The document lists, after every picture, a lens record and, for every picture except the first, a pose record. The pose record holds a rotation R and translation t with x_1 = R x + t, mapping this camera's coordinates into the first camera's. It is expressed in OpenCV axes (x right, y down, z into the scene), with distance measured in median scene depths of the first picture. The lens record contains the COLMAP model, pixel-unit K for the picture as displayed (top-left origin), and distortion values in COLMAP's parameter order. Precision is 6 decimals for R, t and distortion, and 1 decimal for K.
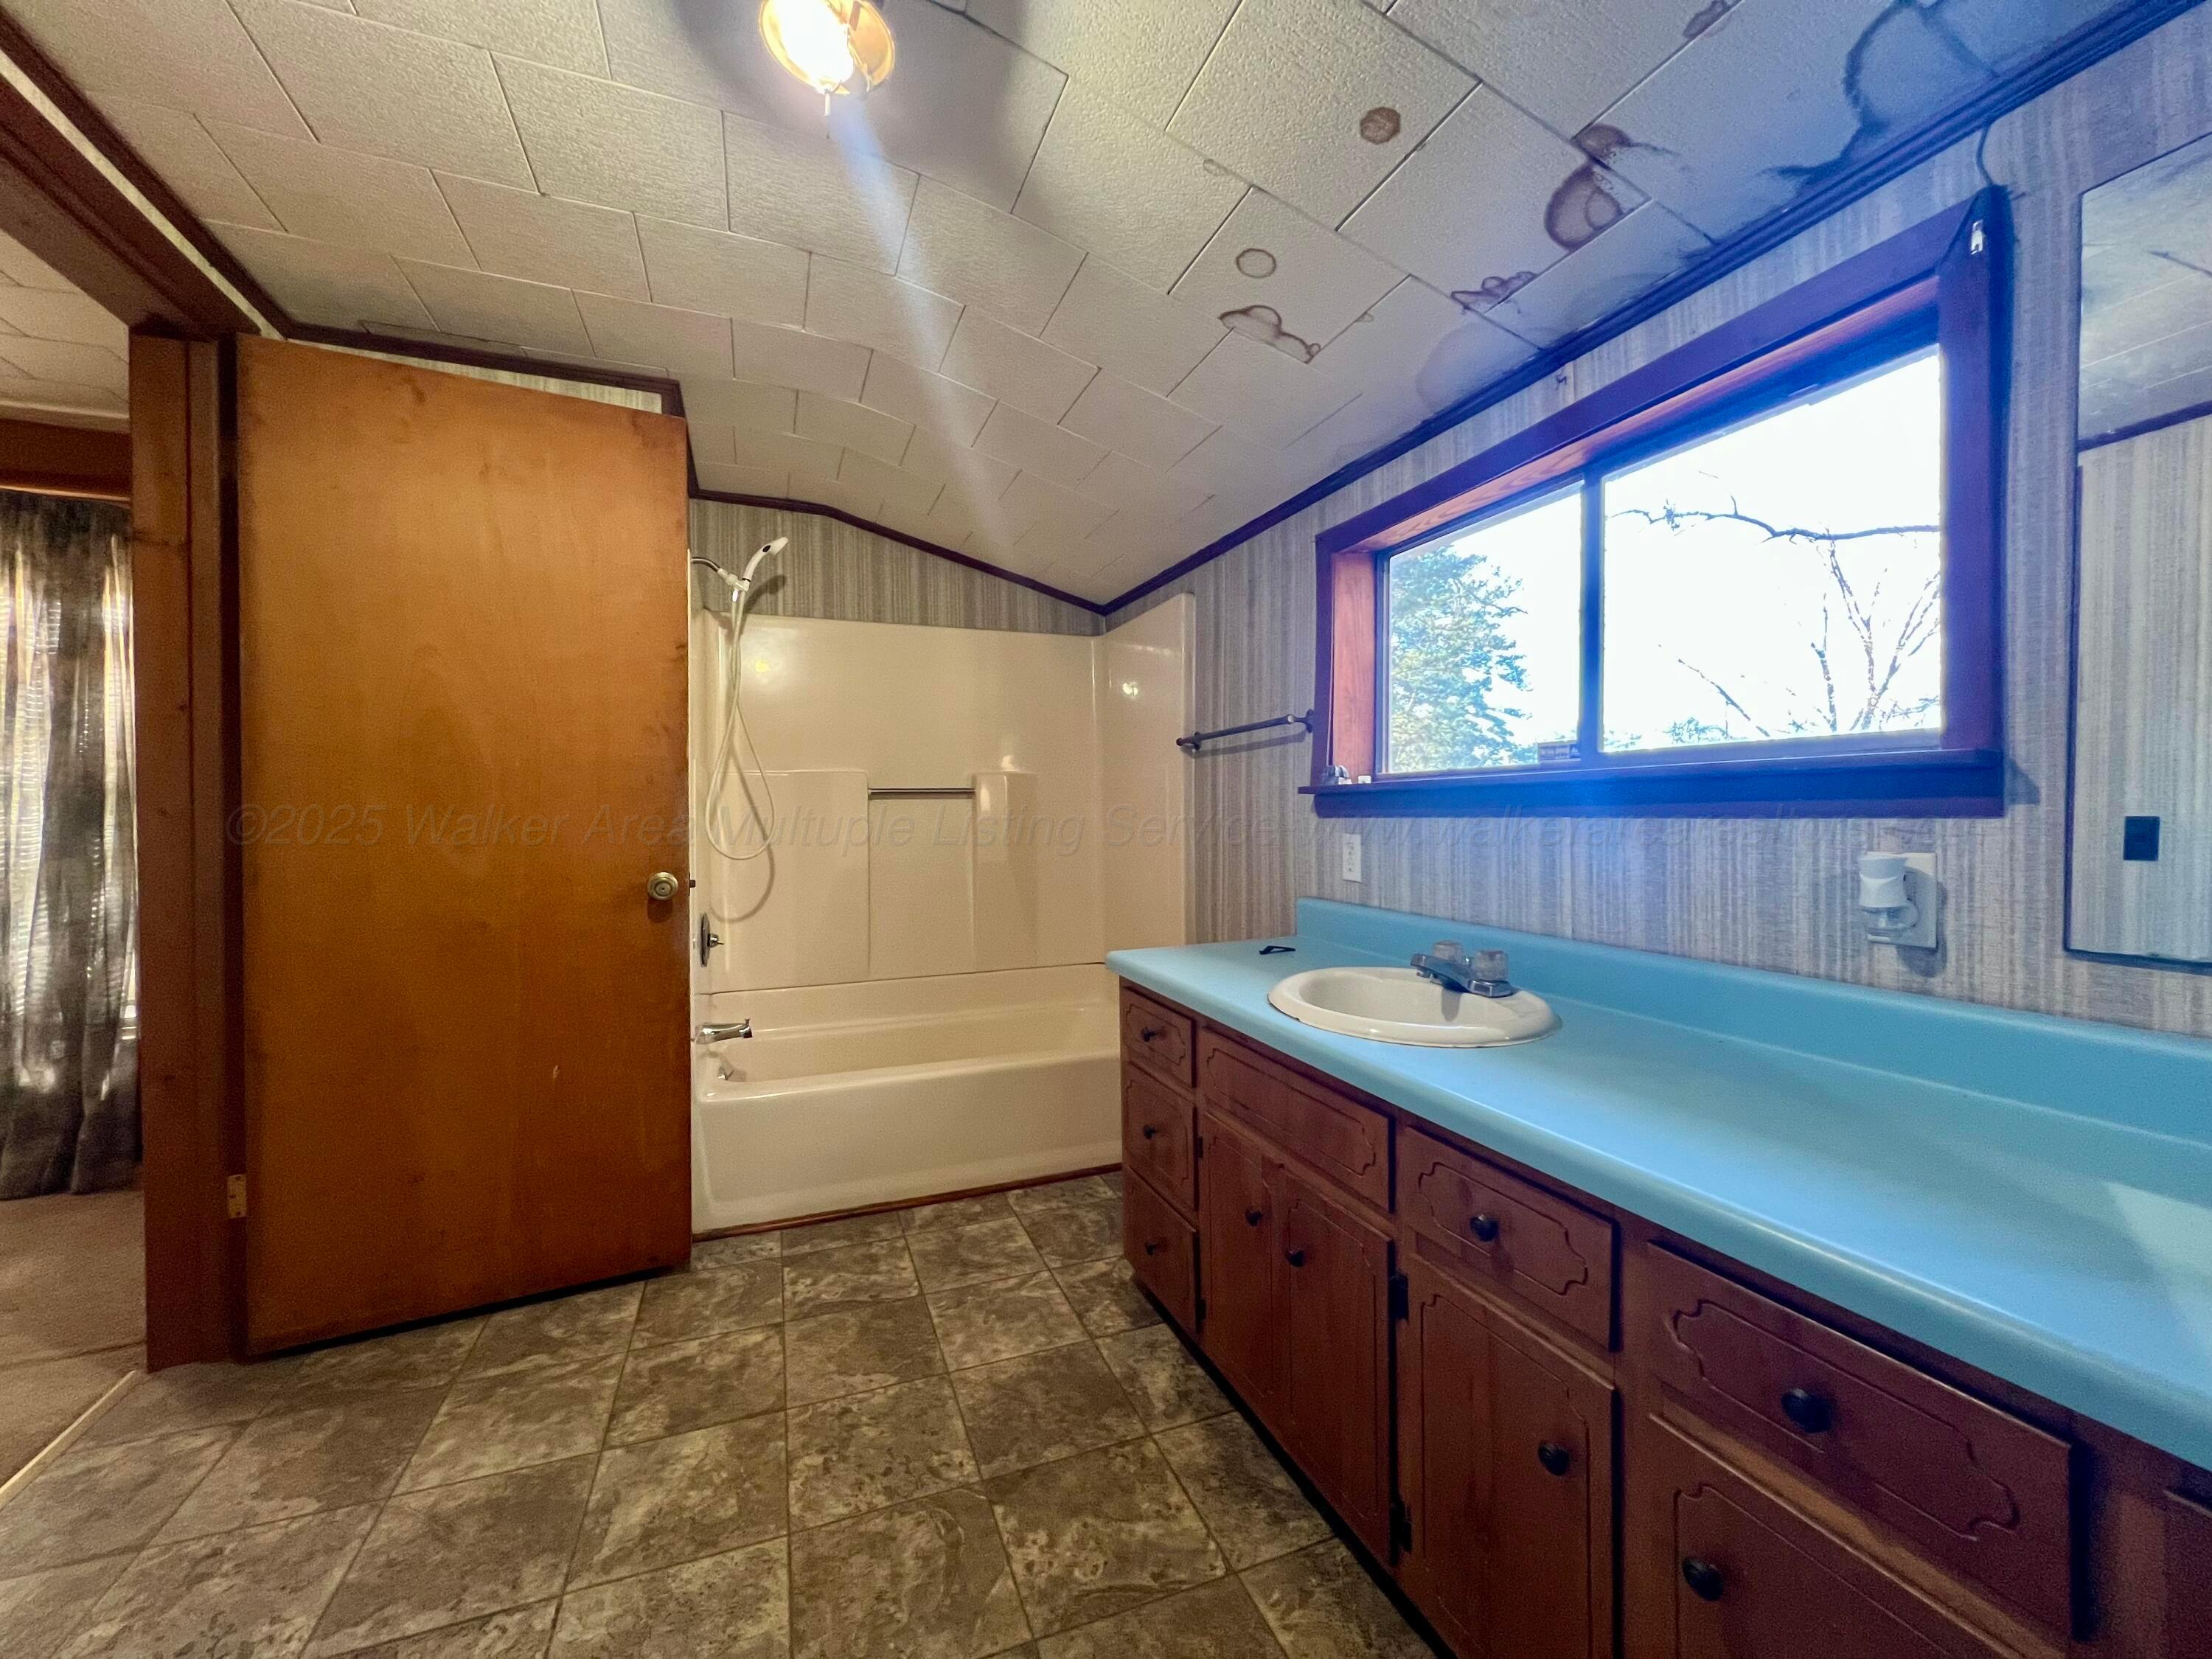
lens RADIAL K [[885.2, 0, 1091.4], [0, 885.2, 825.8], [0, 0, 1]] dist [0.001232, 0.000307]
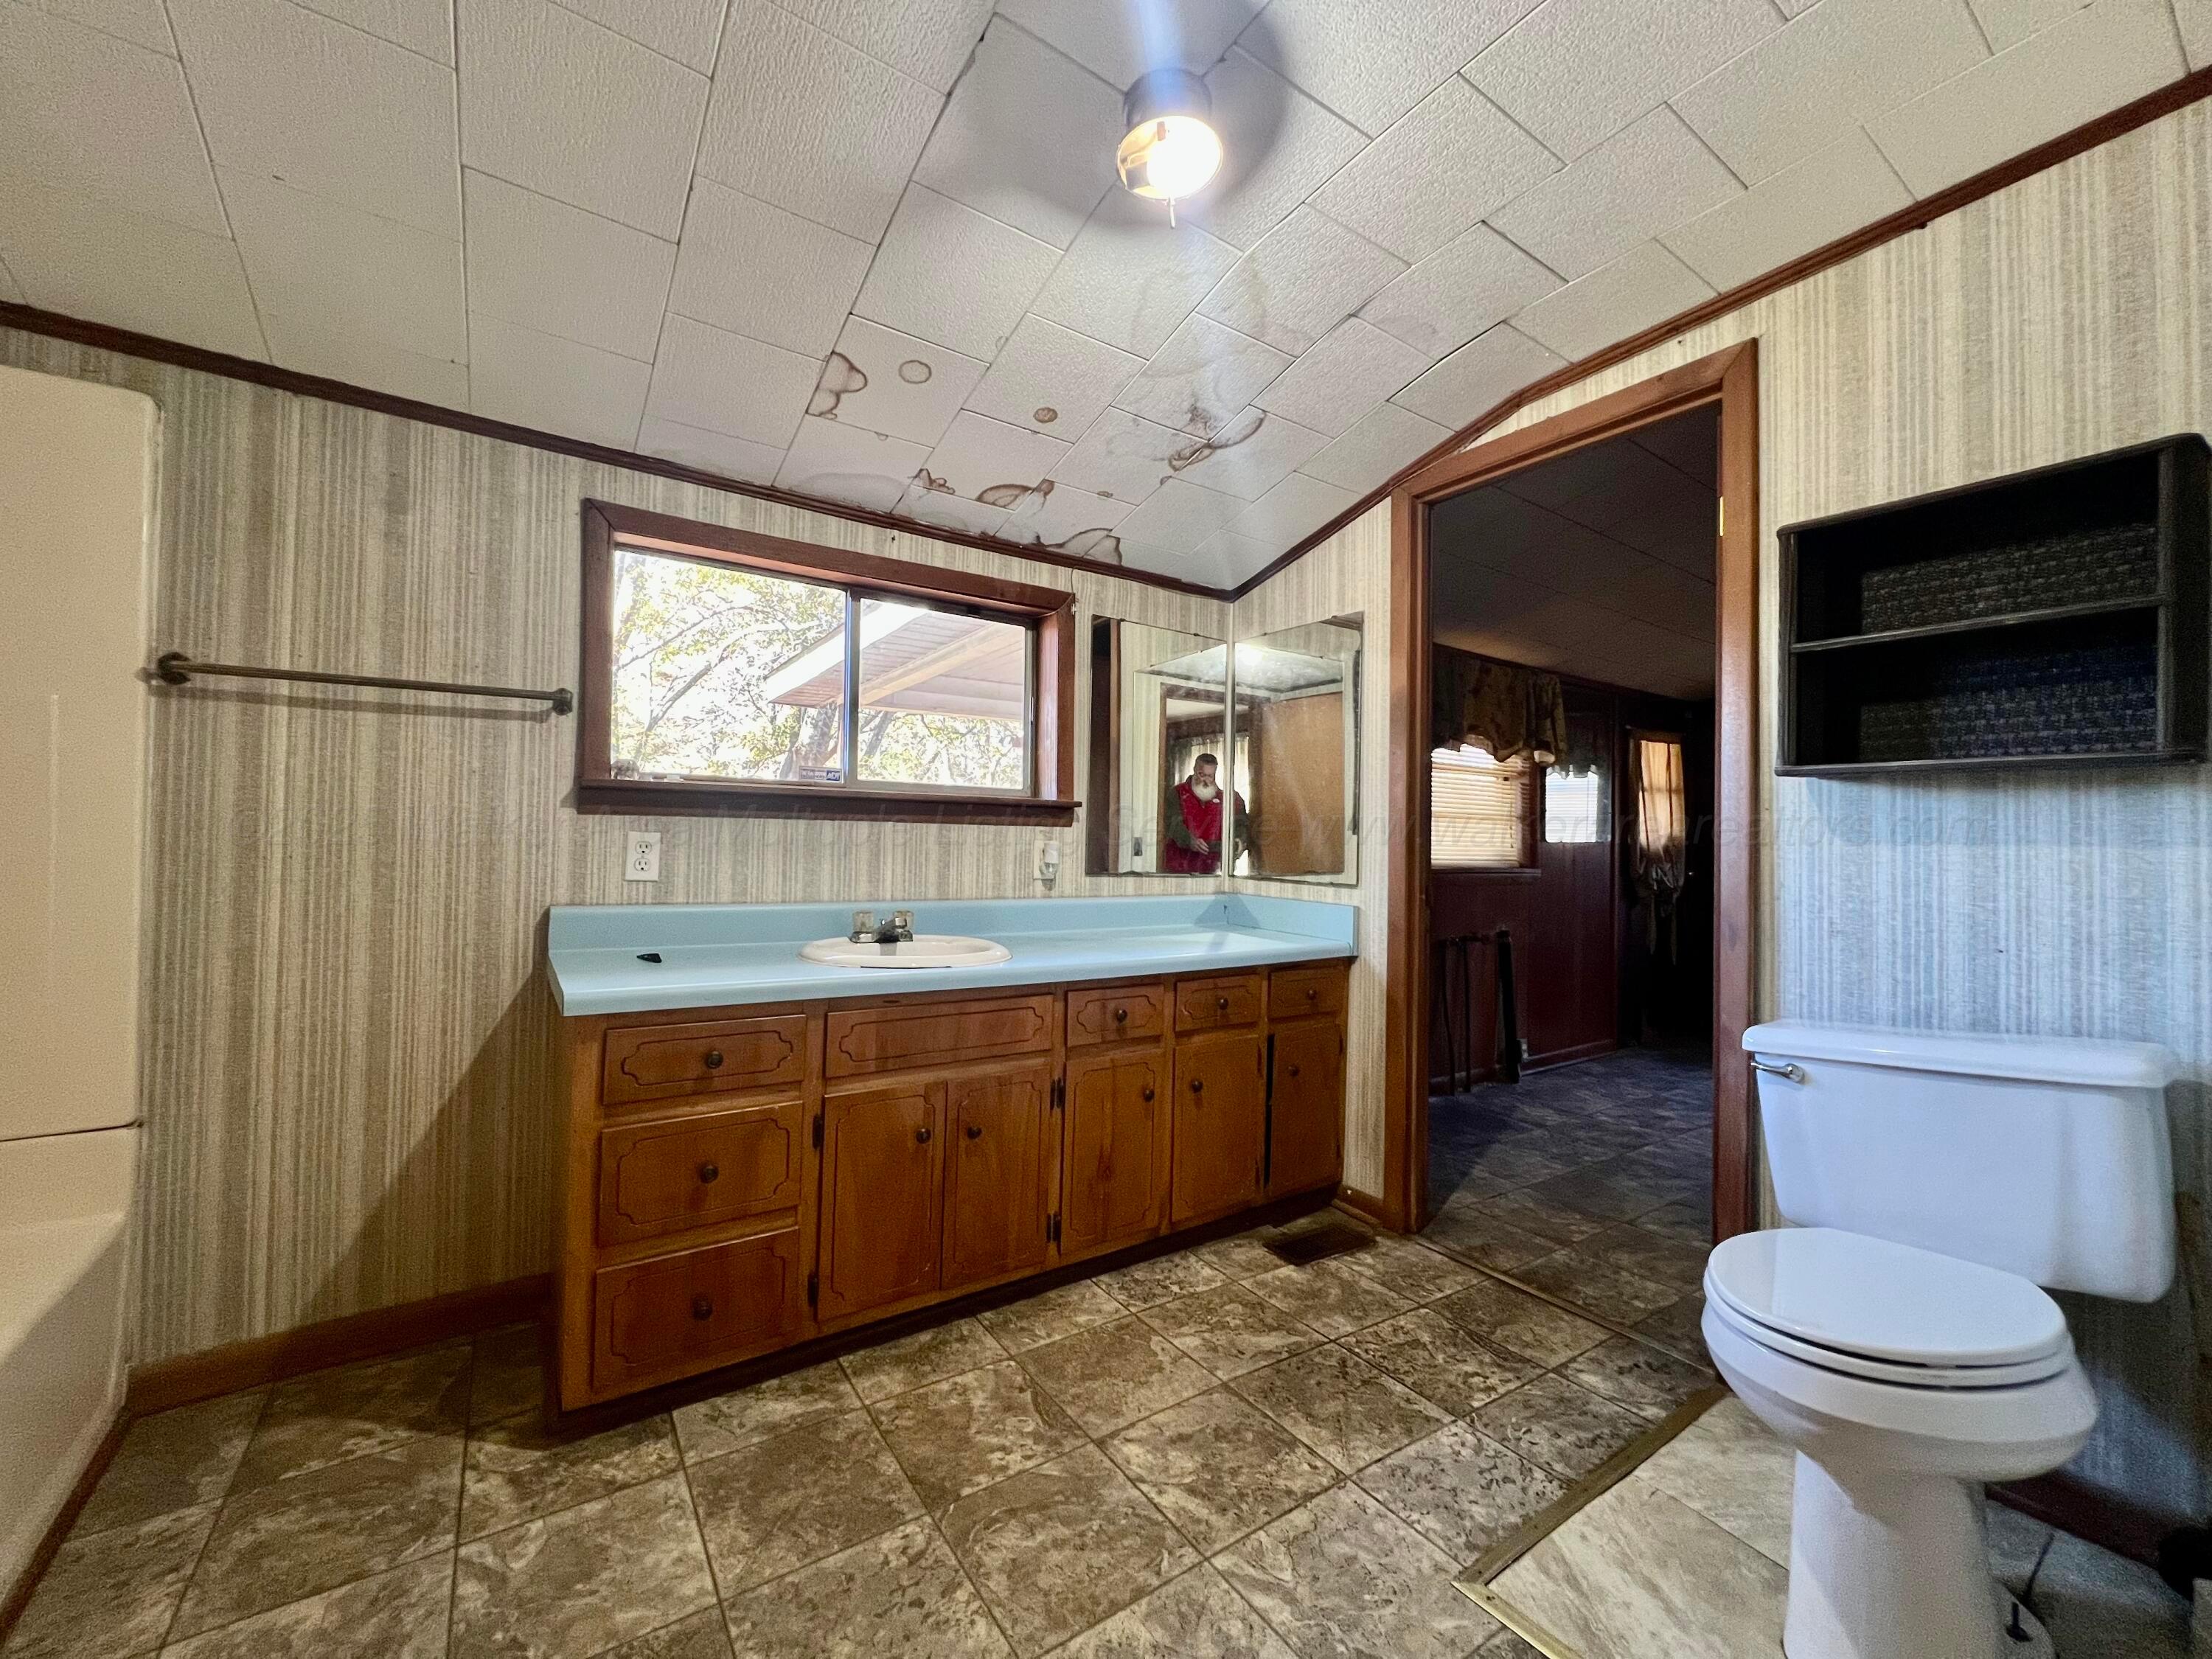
lens RADIAL K [[885.2, 0, 1105.5], [0, 885.2, 828.0], [0, 0, 1]] dist [0.001232, 0.000307]
pose [[-0.234508, 0.017980, 0.971948, -0.949795], [-0.002786, 0.999812, -0.019167, 0.026670], [-0.972110, -0.007202, -0.234414, 0.906470]]
